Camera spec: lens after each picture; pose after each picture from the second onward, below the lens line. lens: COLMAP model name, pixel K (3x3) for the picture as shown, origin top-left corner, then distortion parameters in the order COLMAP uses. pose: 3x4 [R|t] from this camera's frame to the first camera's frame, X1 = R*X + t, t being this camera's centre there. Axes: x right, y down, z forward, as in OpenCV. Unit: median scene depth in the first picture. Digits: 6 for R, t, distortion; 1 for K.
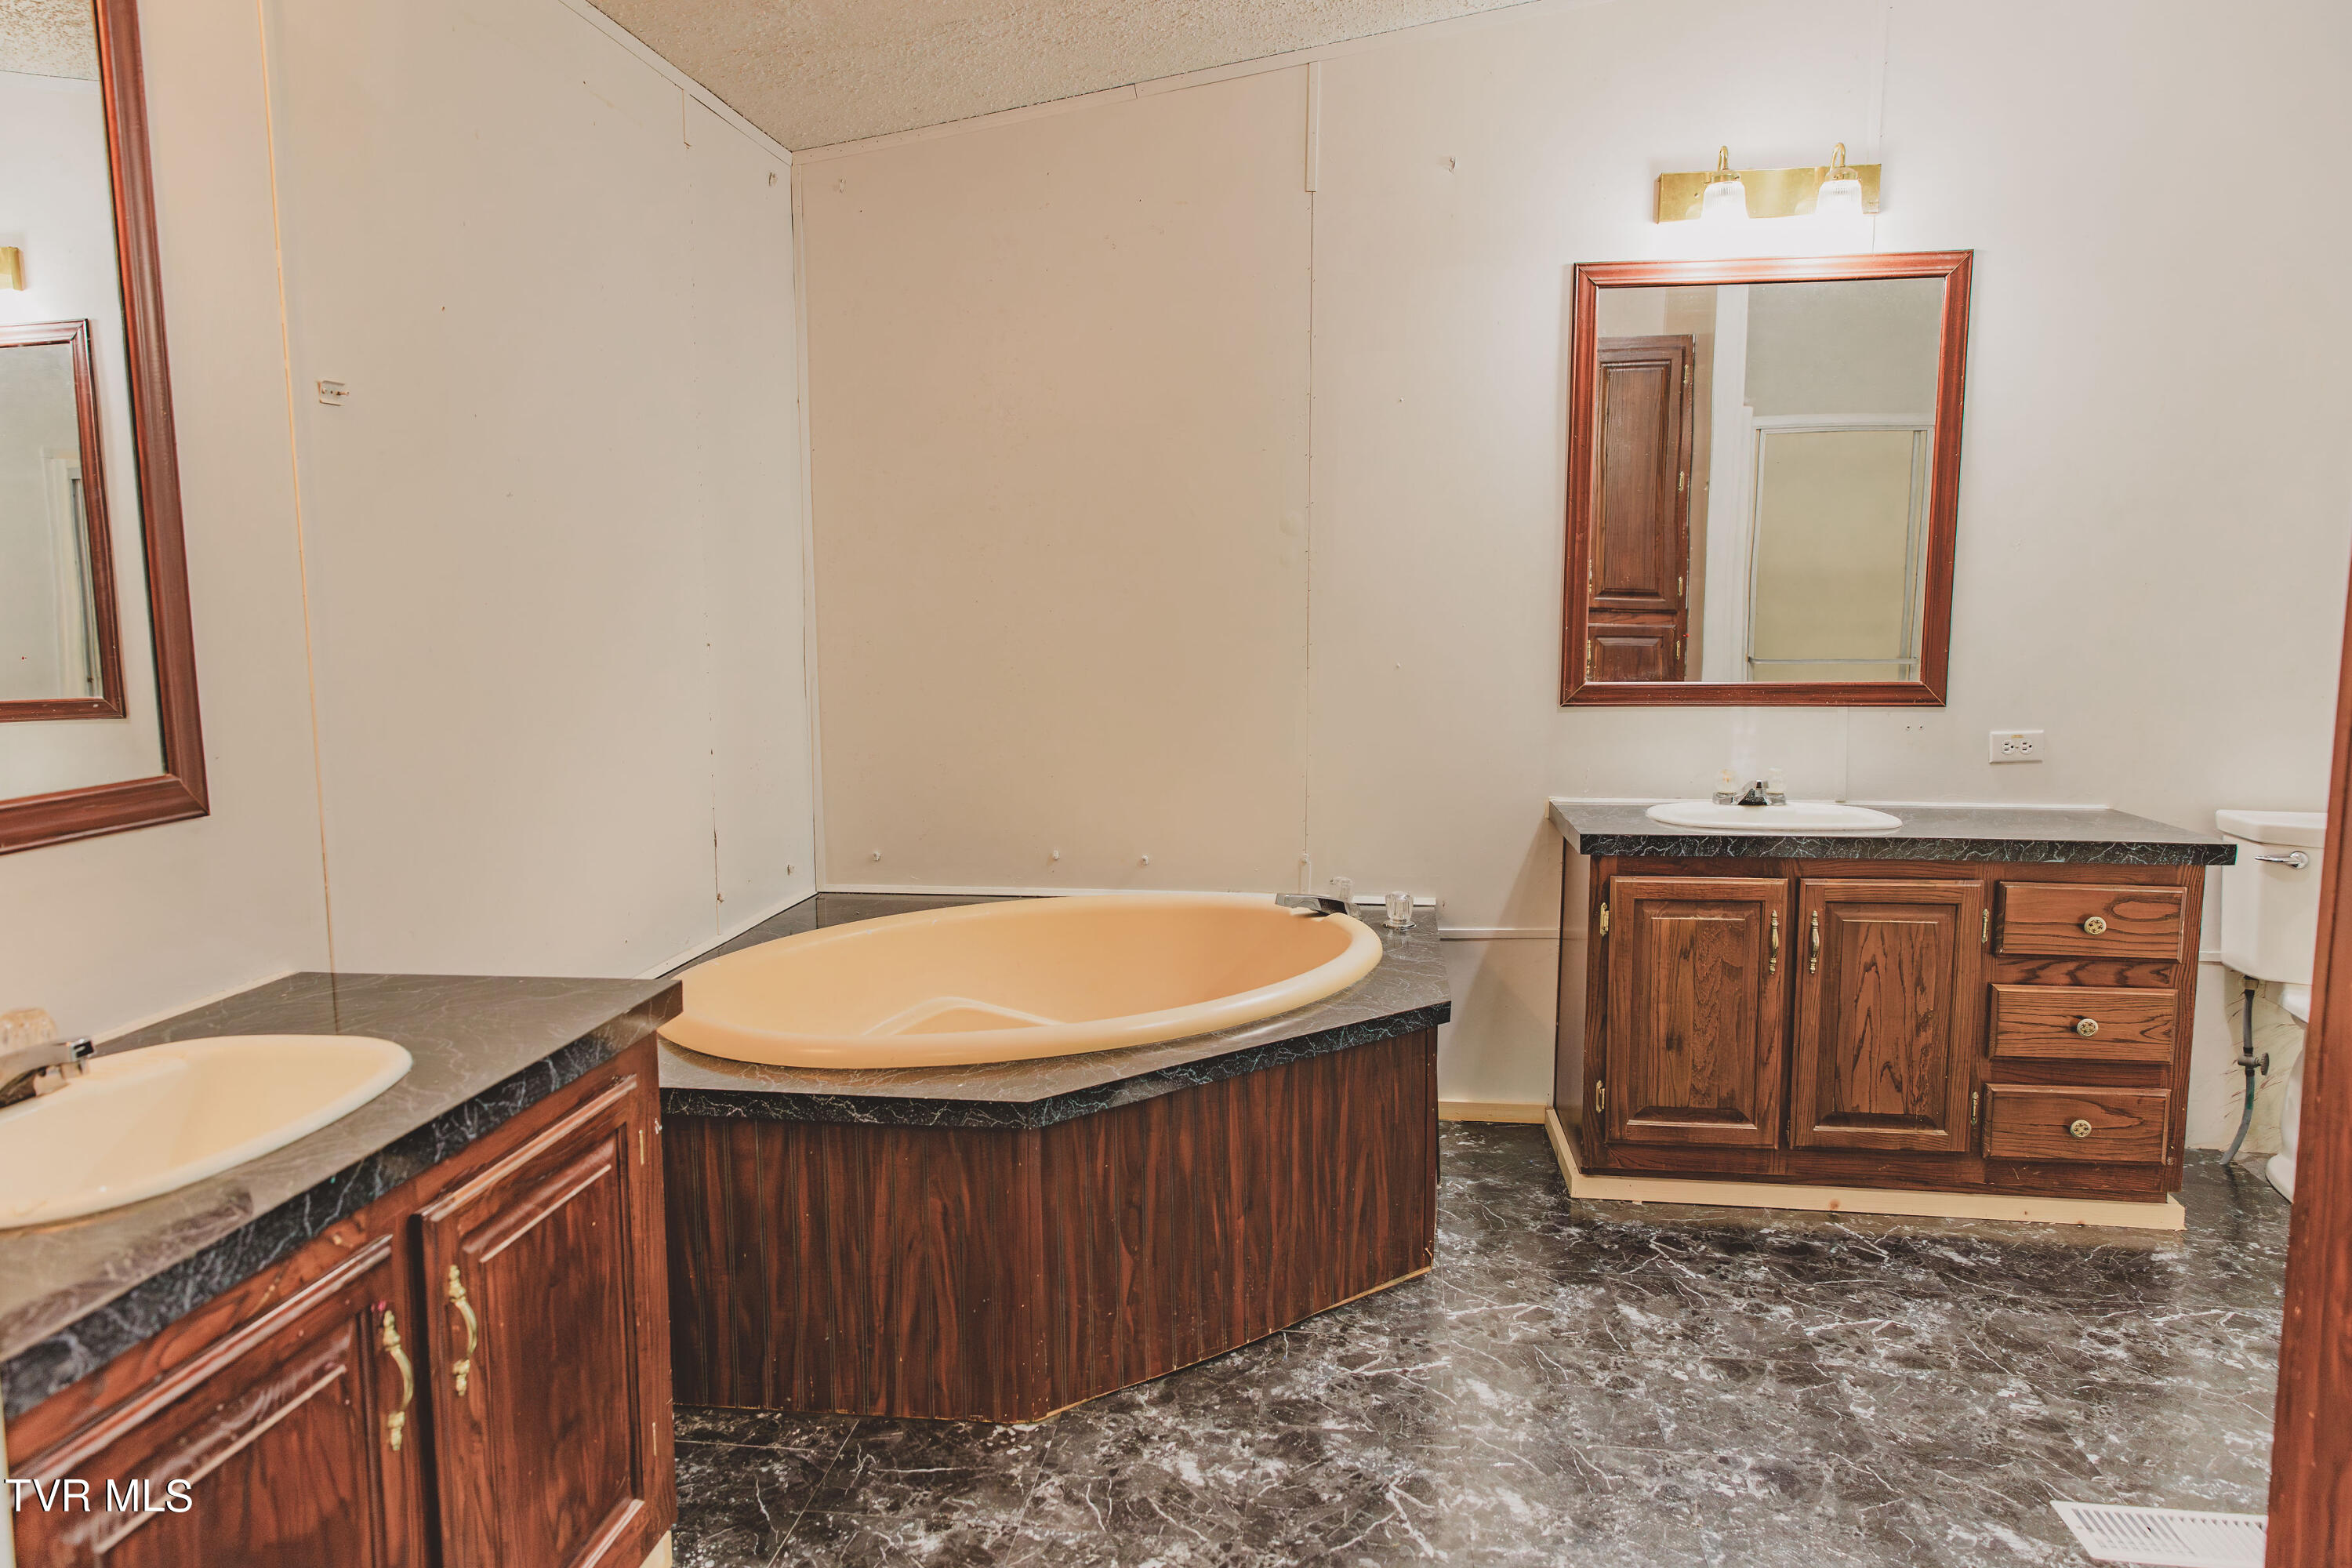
lens RADIAL K [[1612.7, 0, 1176.0], [0, 1612.7, 784.0], [0, 0, 1]] dist [0.004818, -0.001163]
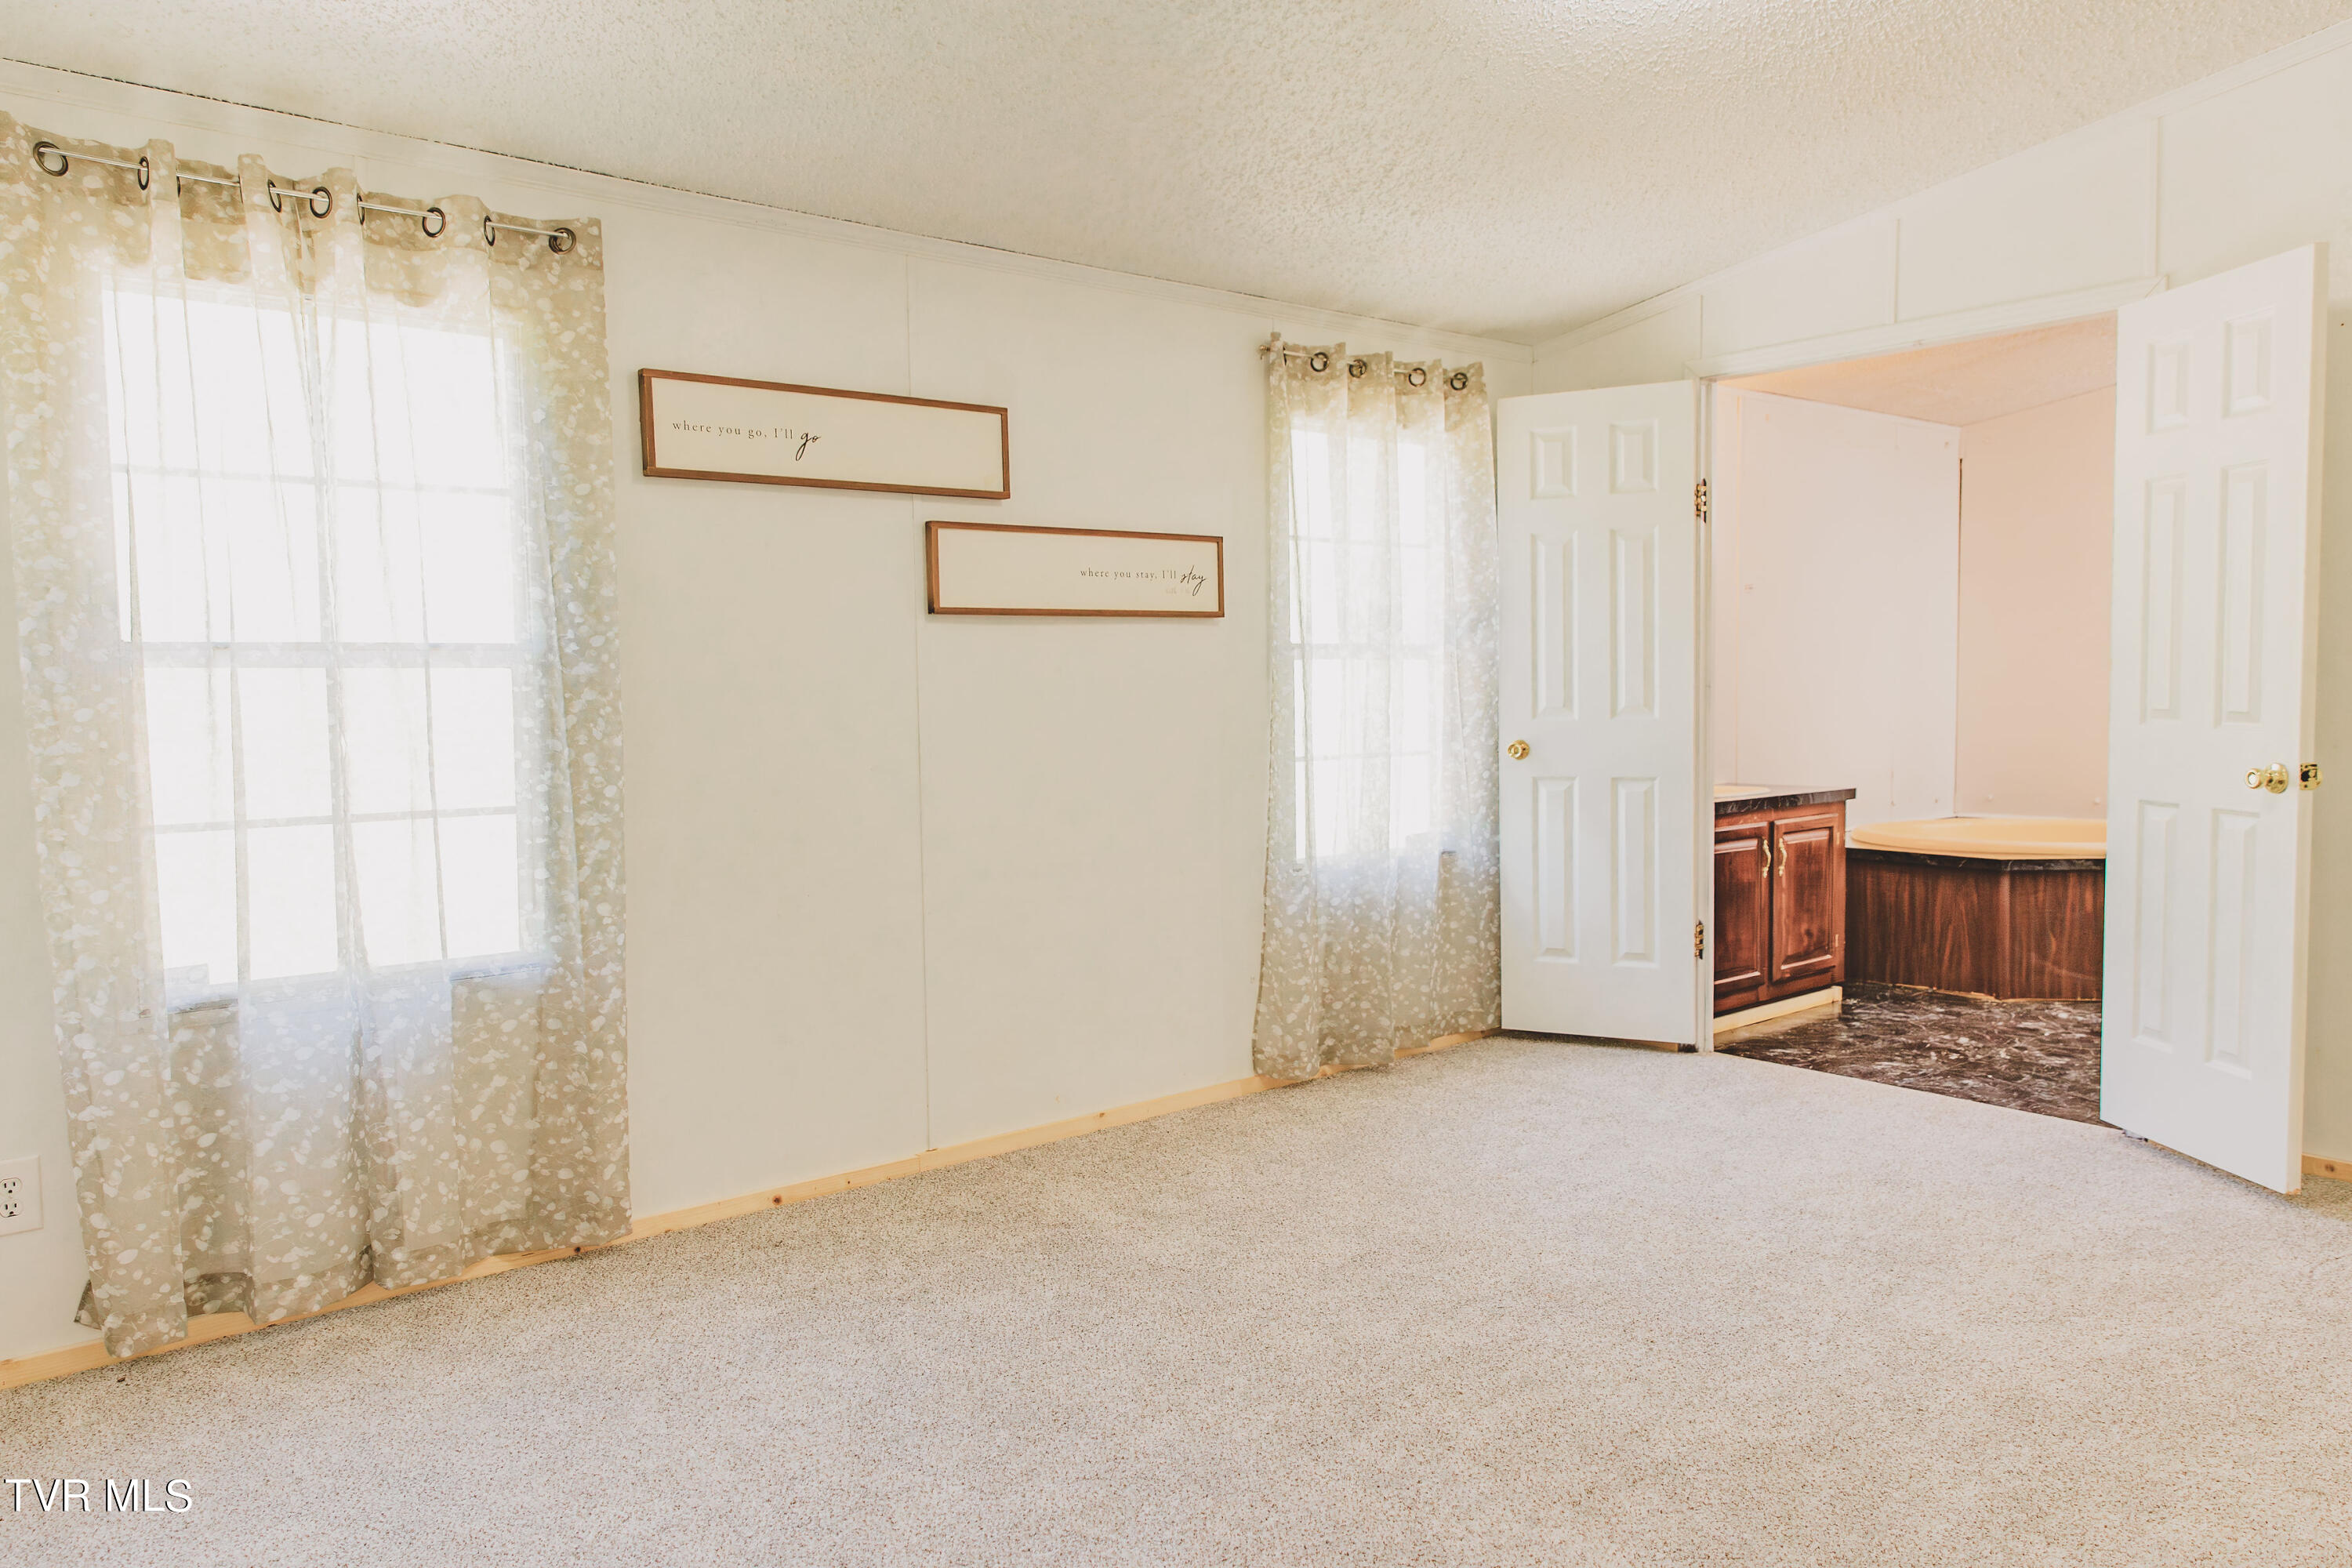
lens RADIAL K [[1612.7, 0, 1176.0], [0, 1612.7, 784.0], [0, 0, 1]] dist [0.004818, -0.001163]
pose [[0.734405, 0.043443, -0.677320, 0.621319], [-0.072338, 0.997275, -0.014470, 0.201910], [0.674845, 0.059623, 0.735547, -1.602599]]
